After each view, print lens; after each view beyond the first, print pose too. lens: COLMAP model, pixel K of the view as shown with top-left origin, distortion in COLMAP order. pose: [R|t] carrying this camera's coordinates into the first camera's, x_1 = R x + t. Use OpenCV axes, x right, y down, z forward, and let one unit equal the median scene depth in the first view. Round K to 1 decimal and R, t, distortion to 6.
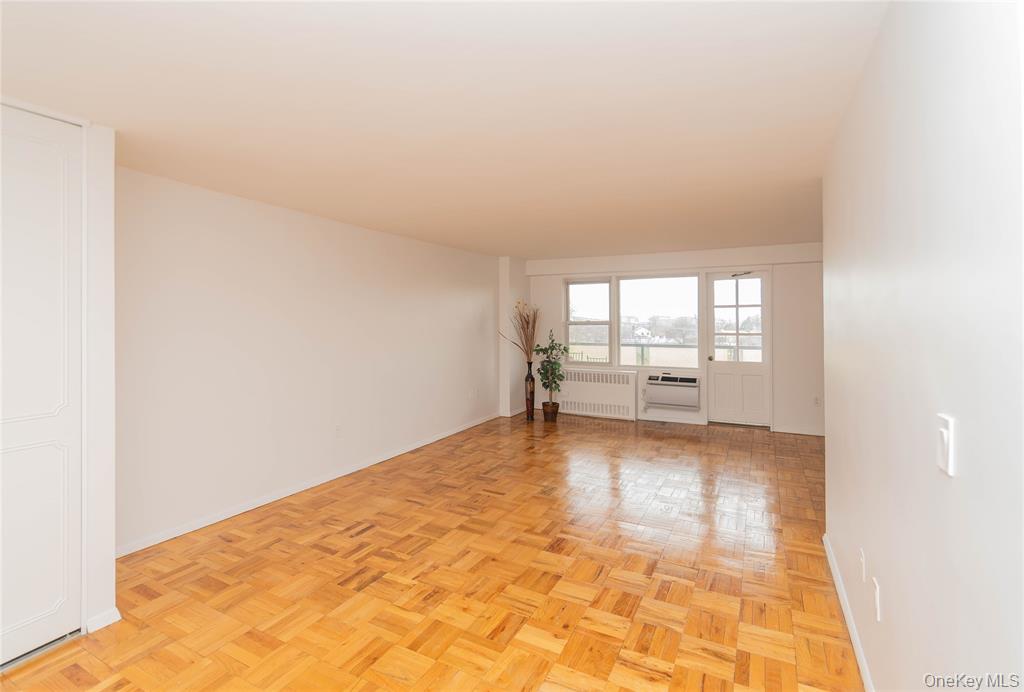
lens RADIAL K [[497.2, 0, 502.5], [0, 497.2, 320.4], [0, 0, 1]] dist [0.005651, -0.000262]
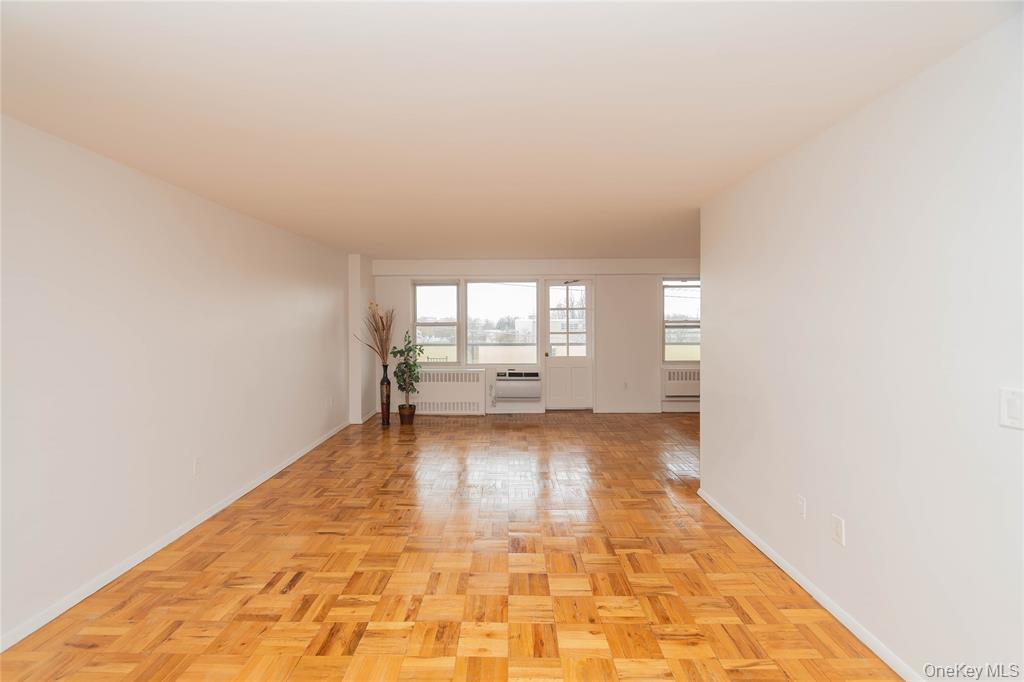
lens RADIAL K [[470.9, 0, 508.9], [0, 470.9, 335.3], [0, 0, 1]] dist [0.007236, -0.004222]
pose [[0.884958, -0.018184, 0.465316, -0.254929], [0.004781, 0.999539, 0.029970, -0.001177], [-0.465647, -0.024297, 0.884637, 0.129576]]
